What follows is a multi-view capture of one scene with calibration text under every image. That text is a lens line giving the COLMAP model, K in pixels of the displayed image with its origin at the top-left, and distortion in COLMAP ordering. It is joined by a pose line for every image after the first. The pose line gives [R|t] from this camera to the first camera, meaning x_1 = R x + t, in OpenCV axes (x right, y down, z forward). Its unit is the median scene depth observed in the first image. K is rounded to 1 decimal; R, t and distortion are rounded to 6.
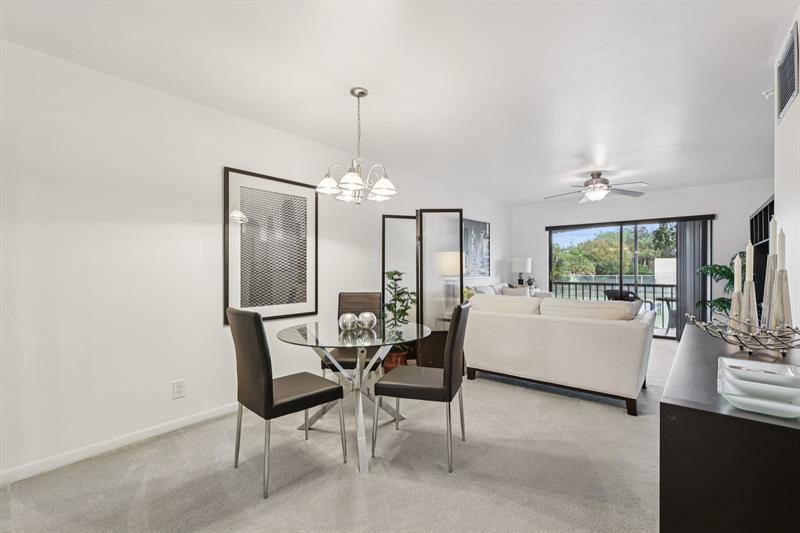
lens RADIAL K [[358.2, 0, 397.9], [0, 358.2, 268.4], [0, 0, 1]] dist [-0.000004, 0.002480]
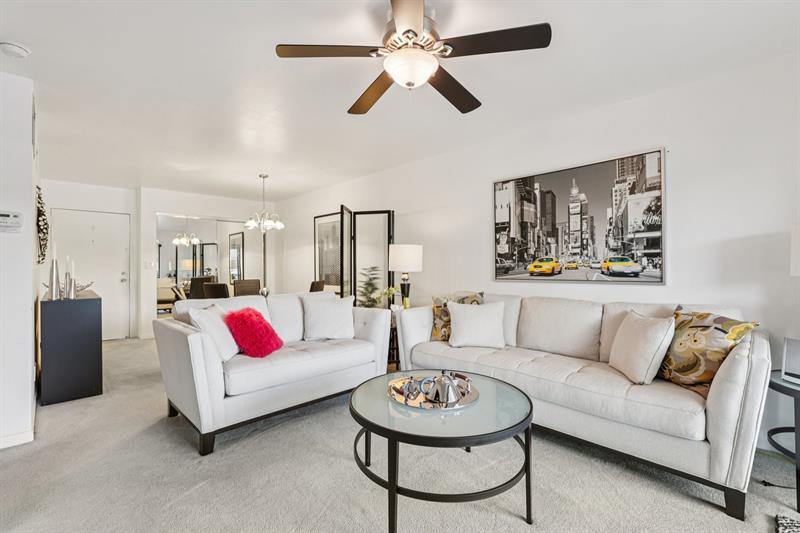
lens RADIAL K [[369.0, 0, 400.0], [0, 369.0, 262.2], [0, 0, 1]] dist [-0.001696, 0.000014]
pose [[-0.111577, -0.006557, -0.993734, 0.974586], [0.006537, 0.999952, -0.007332, 0.001066], [0.993734, -0.007314, -0.111529, 1.061177]]
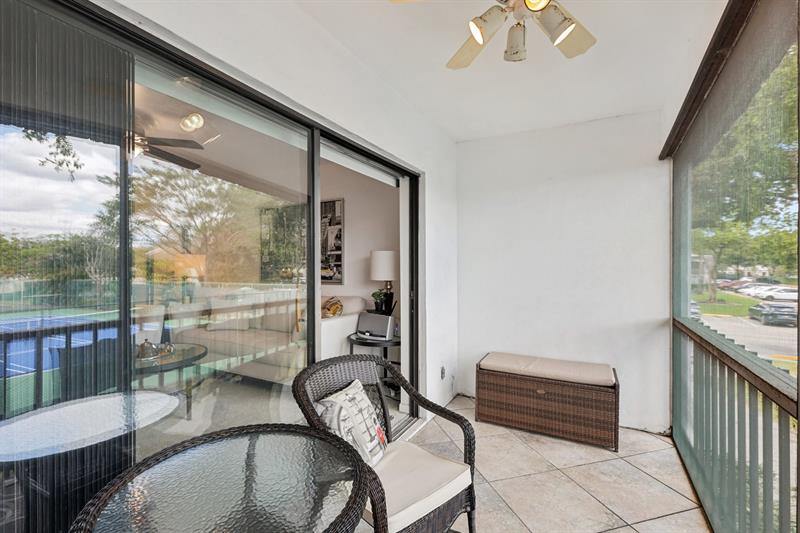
lens RADIAL K [[358.2, 0, 401.5], [0, 358.2, 266.2], [0, 0, 1]] dist [-0.000004, 0.002480]
pose [[0.168654, 0.005019, -0.985662, 1.258612], [0.003536, 0.999978, 0.005697, -0.015178], [0.985669, -0.004447, 0.168633, 1.399247]]
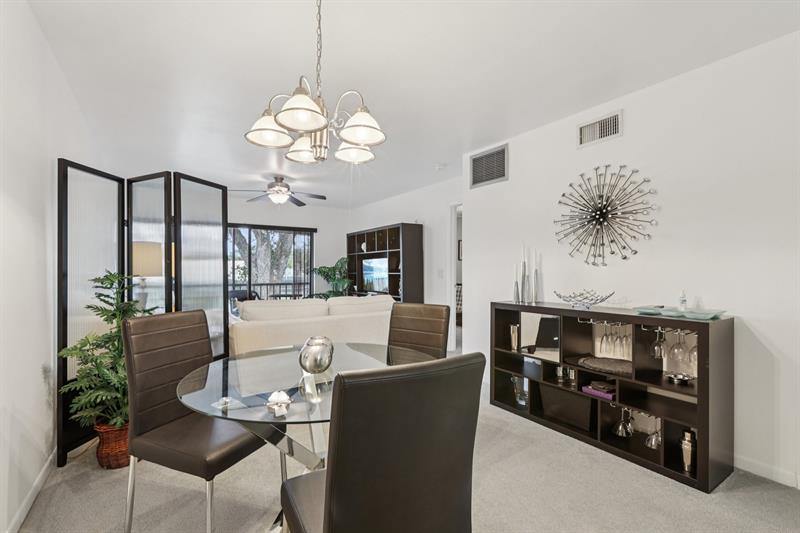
lens RADIAL K [[358.2, 0, 403.6], [0, 358.2, 271.4], [0, 0, 1]] dist [-0.000004, 0.002480]
pose [[0.281364, -0.003516, 0.959595, -0.345272], [-0.001135, 0.999991, 0.003996, 0.002954], [-0.959601, -0.002213, 0.281357, 0.366174]]
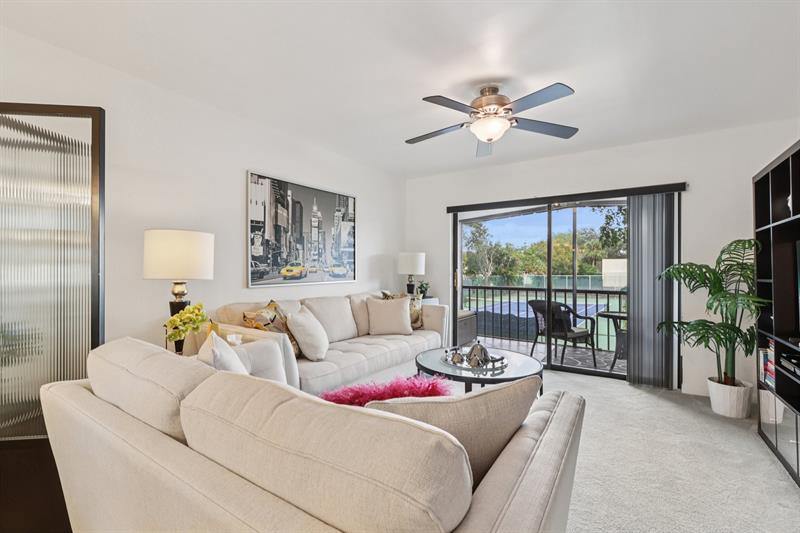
lens RADIAL K [[358.2, 0, 398.3], [0, 358.2, 266.6], [0, 0, 1]] dist [-0.000004, 0.002480]
pose [[0.994657, 0.004427, 0.103136, 0.374319], [-0.004128, 0.999987, -0.003109, -0.000718], [-0.103148, 0.002667, 0.994662, 0.500501]]
